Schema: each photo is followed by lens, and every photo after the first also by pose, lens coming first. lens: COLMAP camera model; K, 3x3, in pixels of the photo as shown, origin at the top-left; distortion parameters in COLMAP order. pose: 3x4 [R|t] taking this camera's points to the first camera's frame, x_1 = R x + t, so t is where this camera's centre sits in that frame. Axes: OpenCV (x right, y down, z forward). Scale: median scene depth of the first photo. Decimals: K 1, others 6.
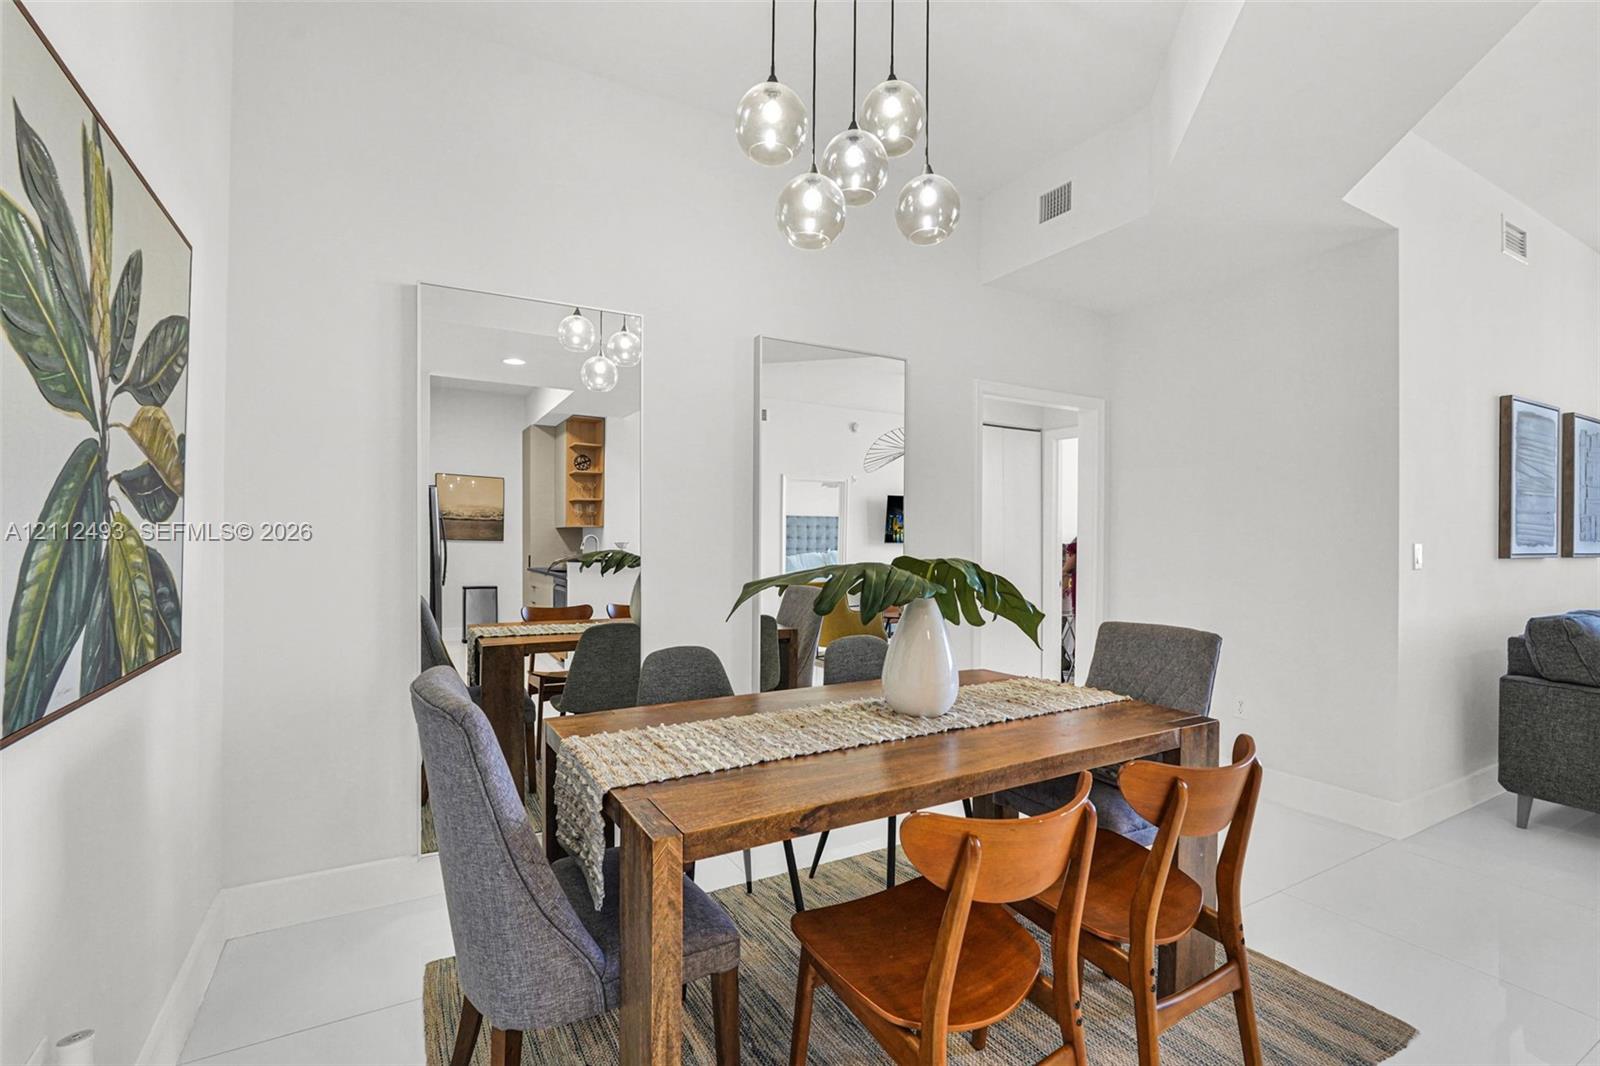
lens RADIAL K [[717.1, 0, 803.7], [0, 717.1, 535.4], [0, 0, 1]] dist [-0.005350, 0.001177]
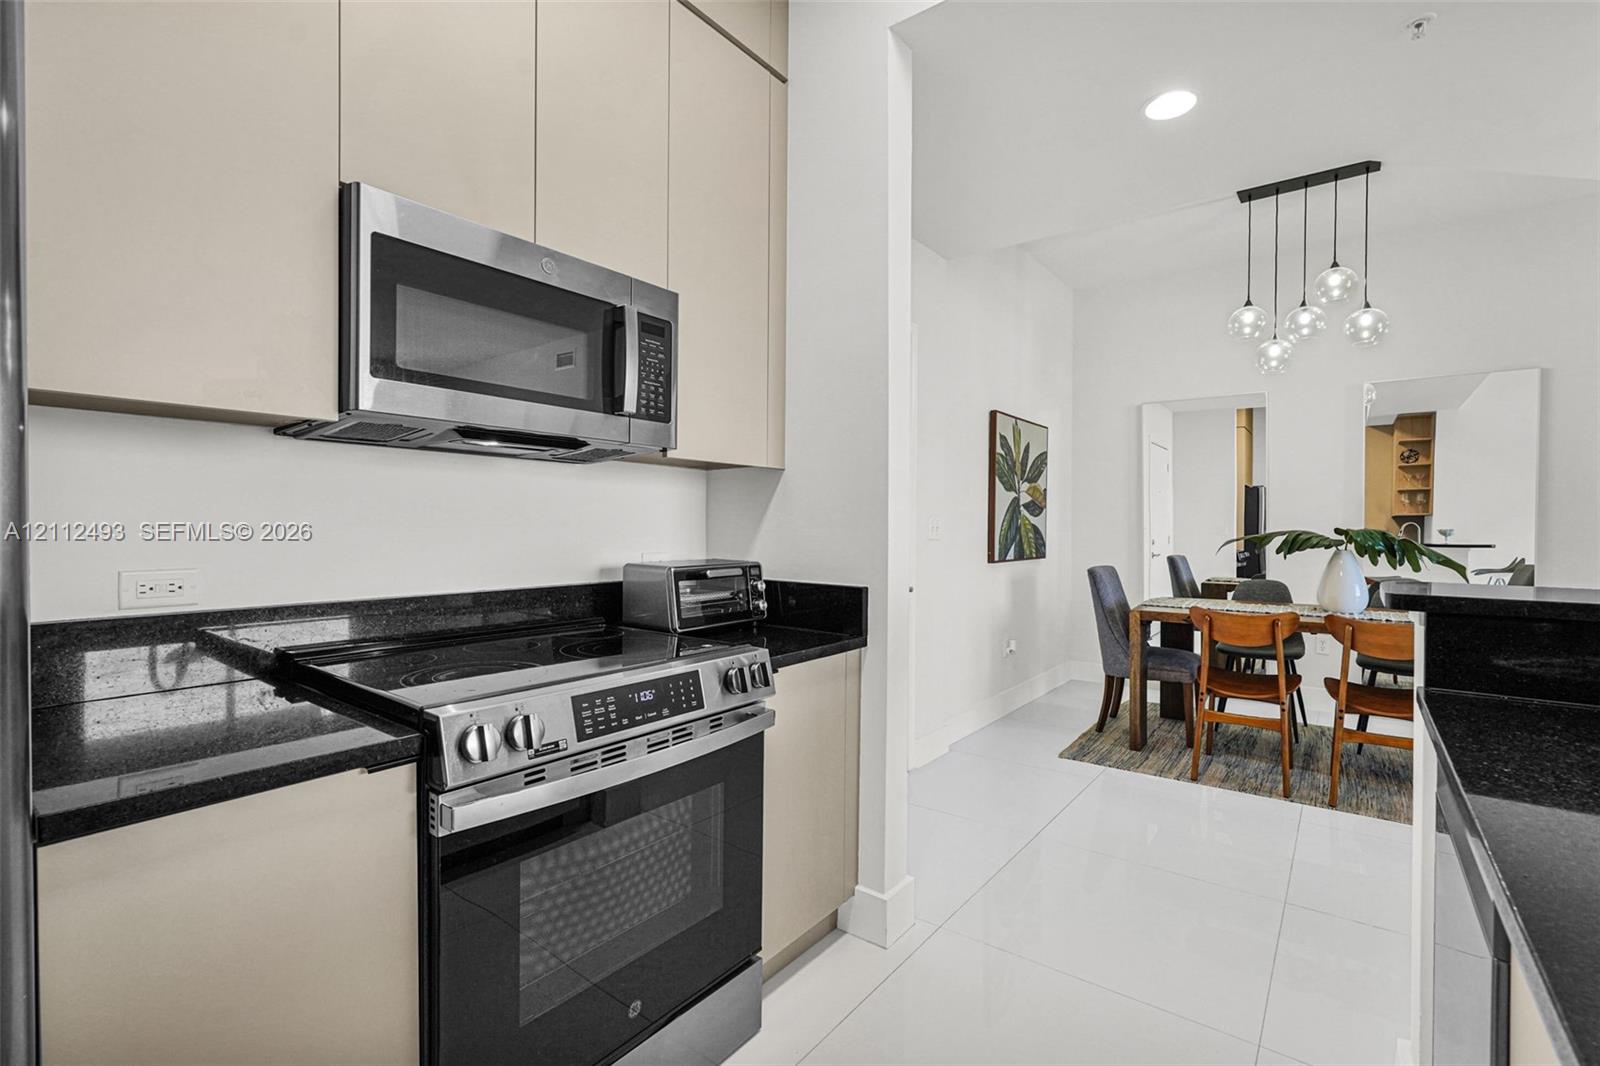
lens RADIAL K [[724.7, 0, 800.0], [0, 724.7, 533.0], [0, 0, 1]] dist [-0.006312, 0.000818]
pose [[0.389149, 0.002014, -0.921173, 1.987584], [0.002845, 0.999990, 0.003388, 0.048332], [0.921170, -0.003939, 0.389140, -1.490089]]
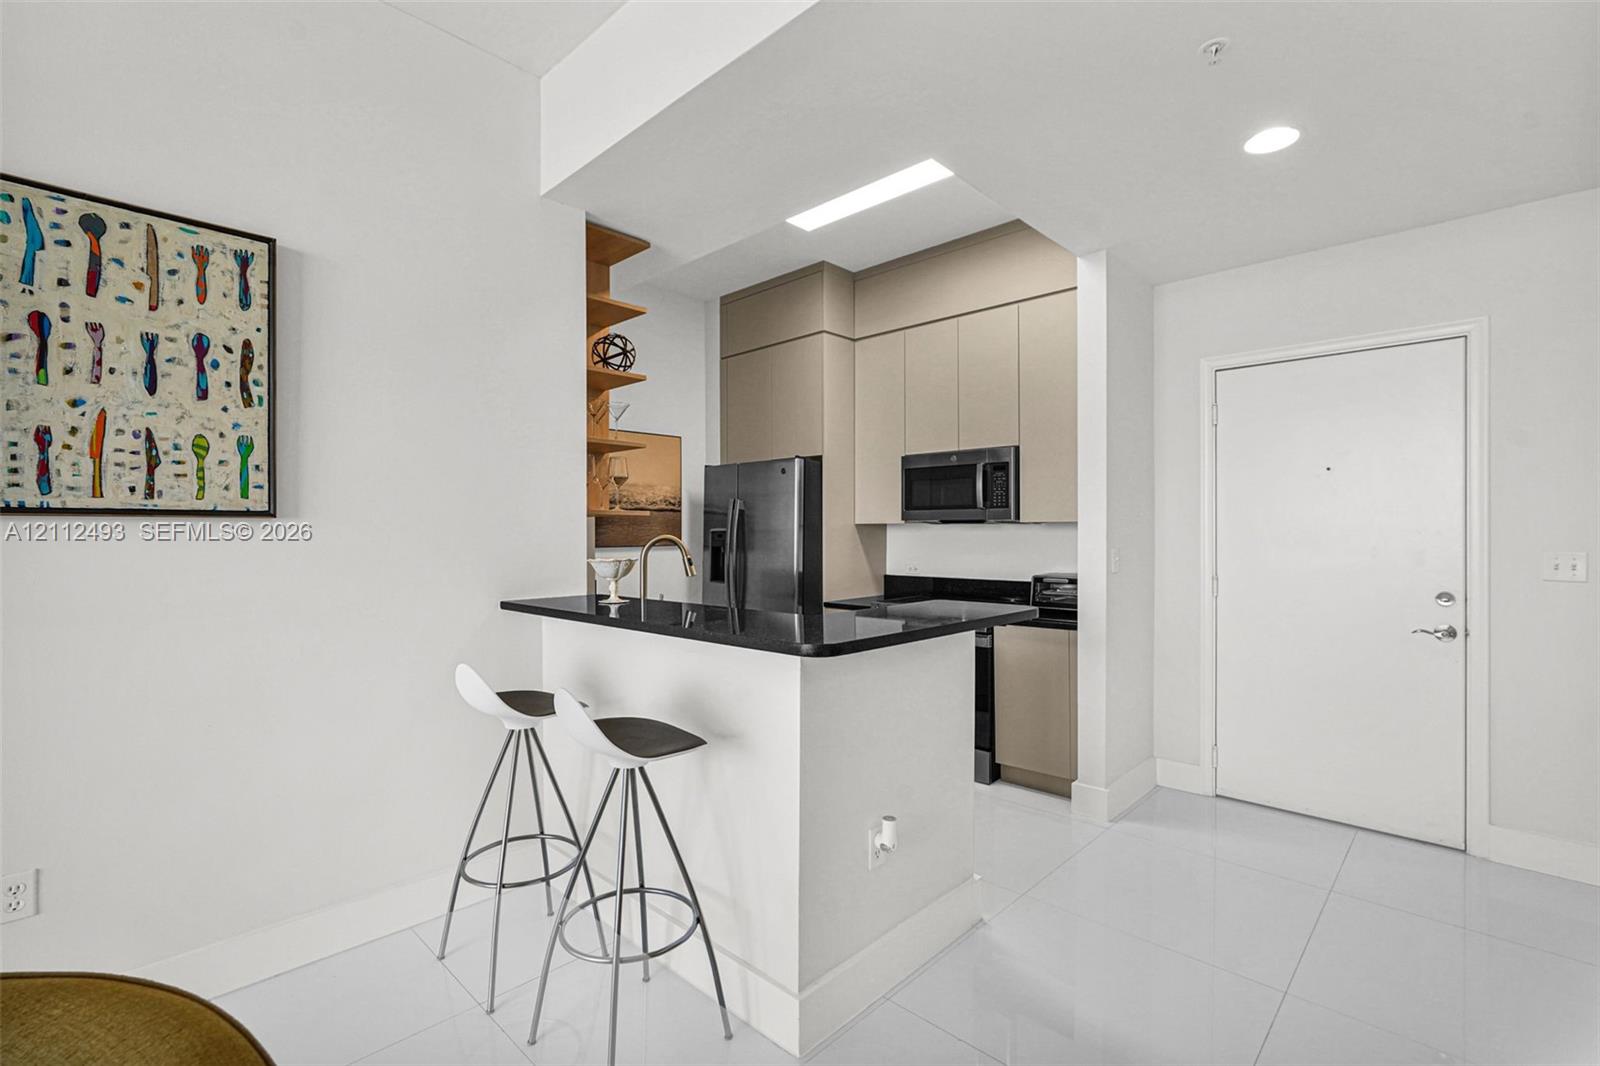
lens RADIAL K [[724.7, 0, 800.0], [0, 724.7, 533.0], [0, 0, 1]] dist [-0.006312, 0.000818]
pose [[-0.957659, -0.005494, -0.287852, 2.318553], [-0.004016, 0.999976, -0.005725, -0.034070], [0.287877, -0.004327, -0.957658, 1.476147]]
